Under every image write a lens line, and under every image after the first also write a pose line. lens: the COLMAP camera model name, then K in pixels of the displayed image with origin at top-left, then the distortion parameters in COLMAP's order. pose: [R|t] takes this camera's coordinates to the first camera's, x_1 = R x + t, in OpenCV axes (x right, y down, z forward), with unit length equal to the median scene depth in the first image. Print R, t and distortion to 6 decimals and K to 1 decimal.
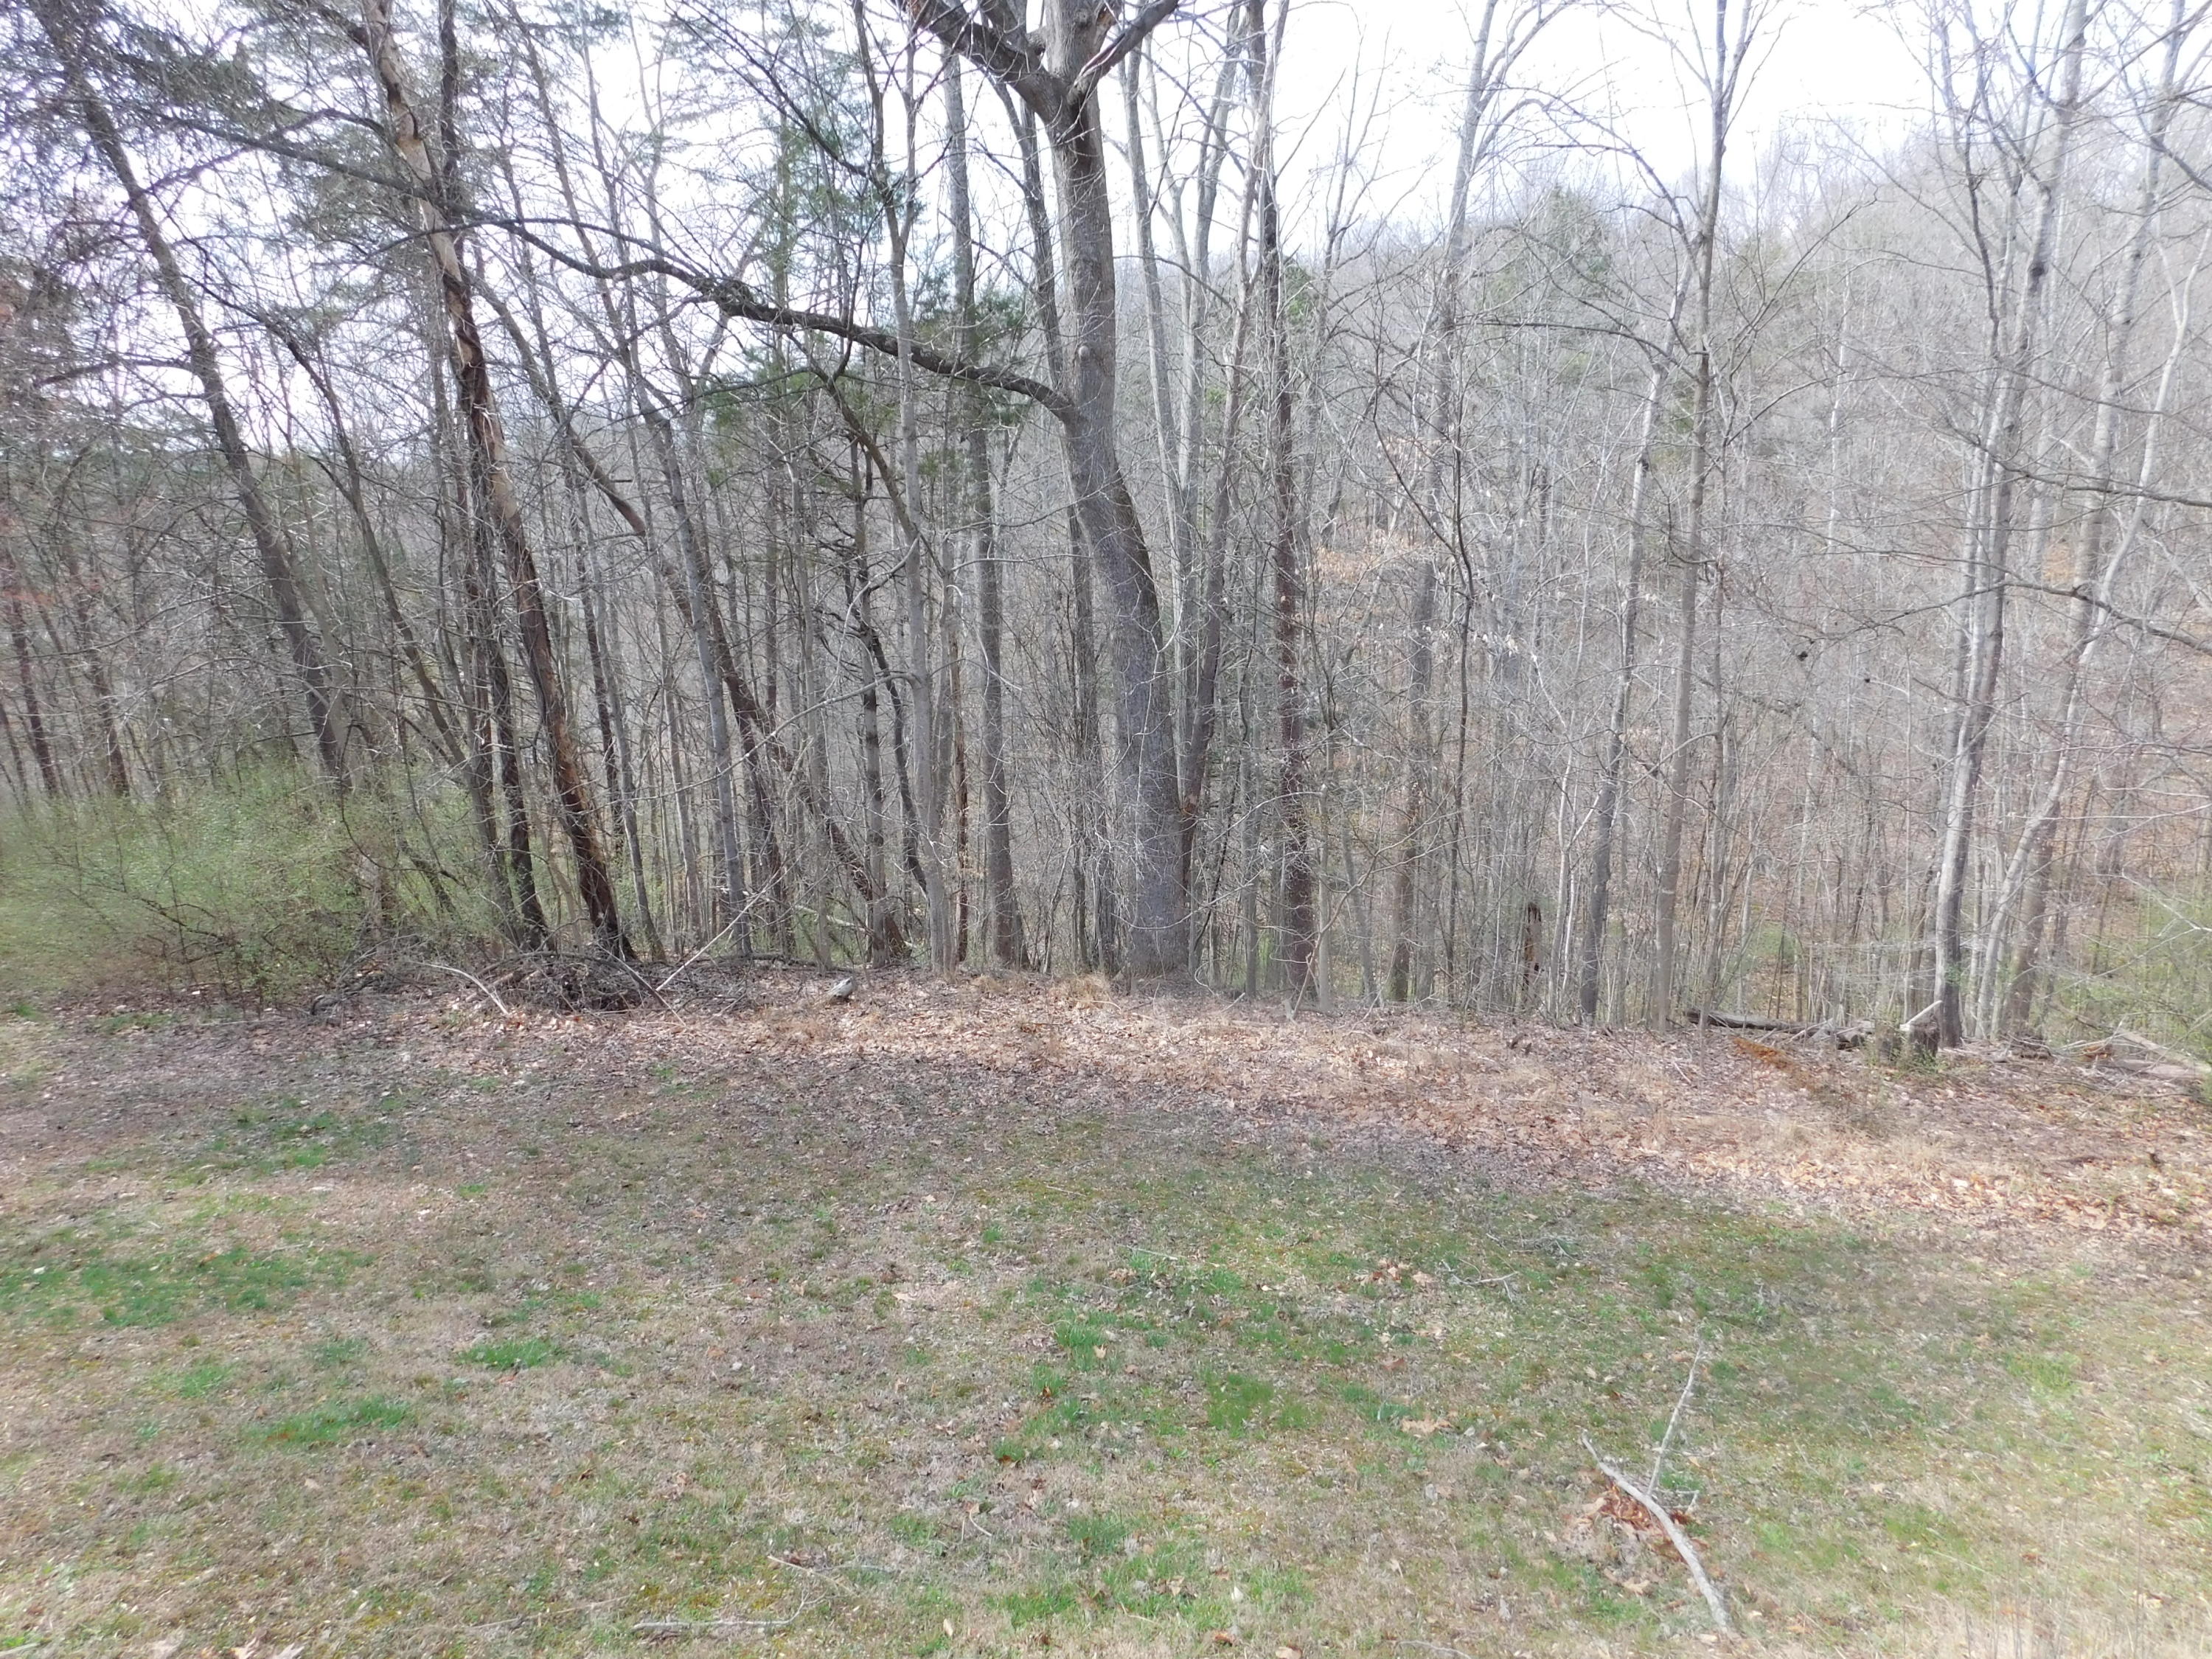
lens RADIAL K [[1469.6, 0, 1114.8], [0, 1469.6, 828.6], [0, 0, 1]] dist [-0.080725, 0.073319]
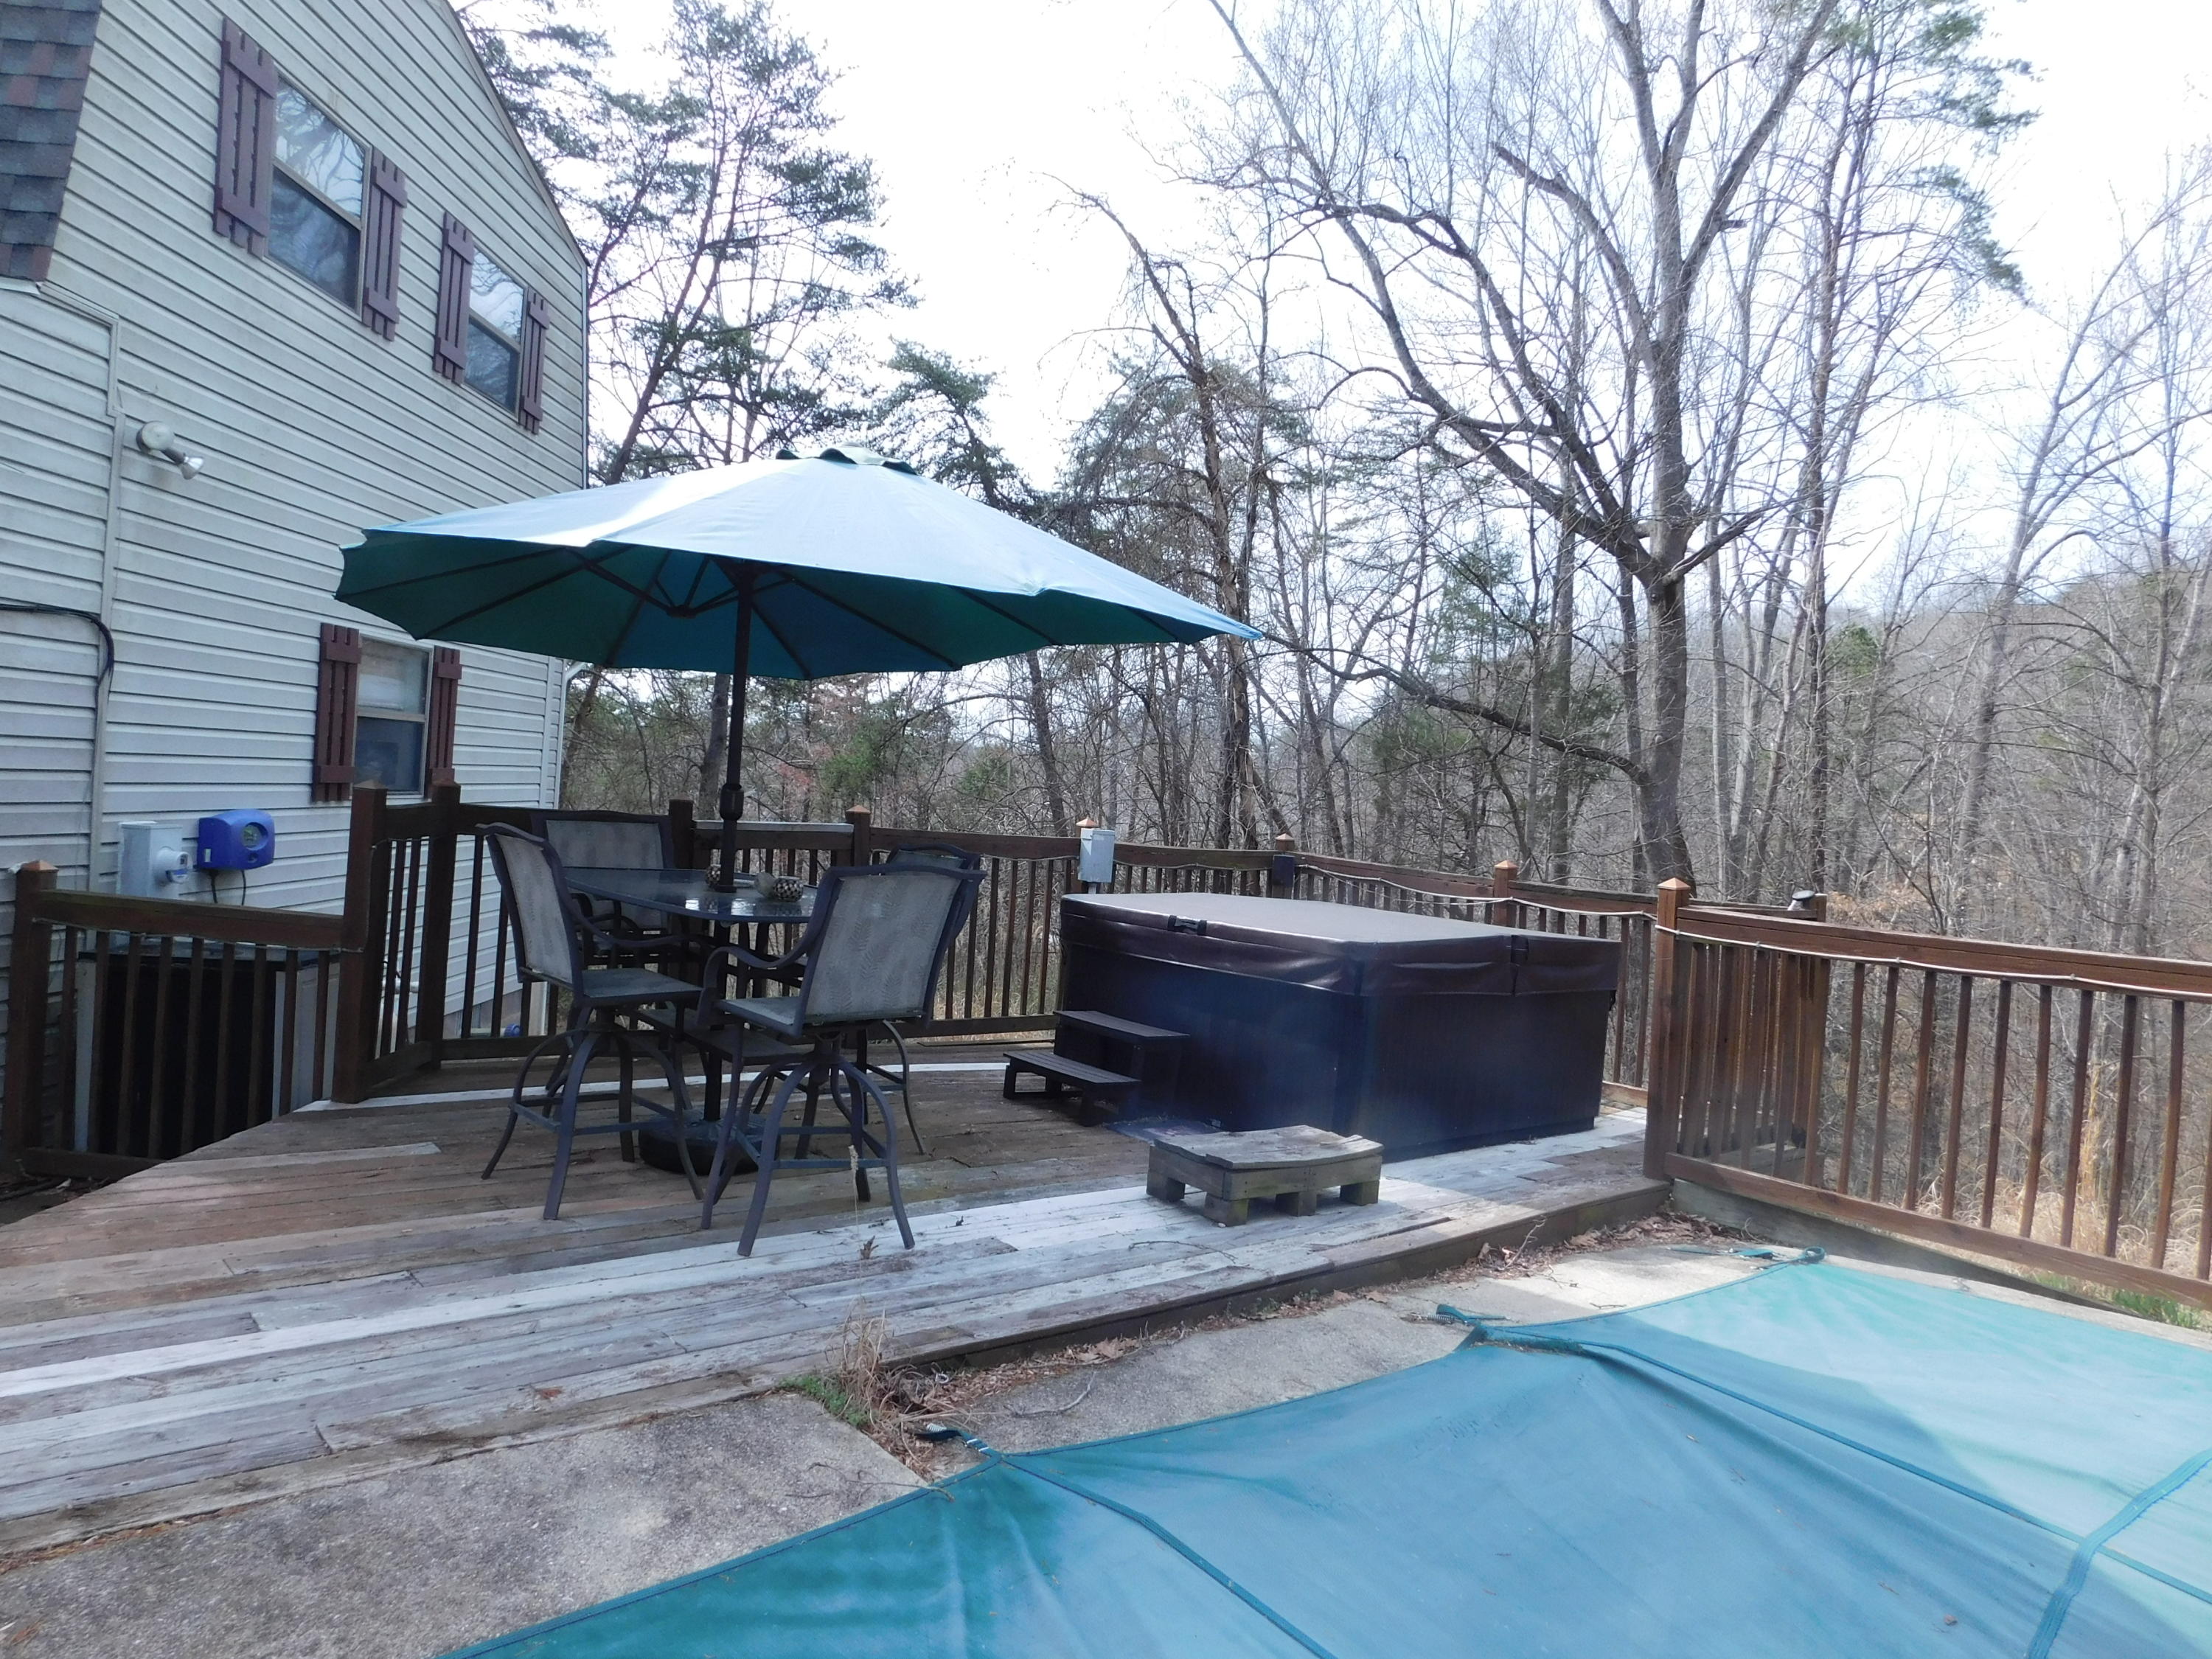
lens RADIAL K [[1456.0, 0, 1113.7], [0, 1456.0, 823.4], [0, 0, 1]] dist [-0.078980, 0.057992]
pose [[0.929015, 0.081400, -0.360978, -0.001415], [-0.156343, 0.970504, -0.183516, 0.070150], [0.335393, 0.226926, 0.914339, -0.334999]]
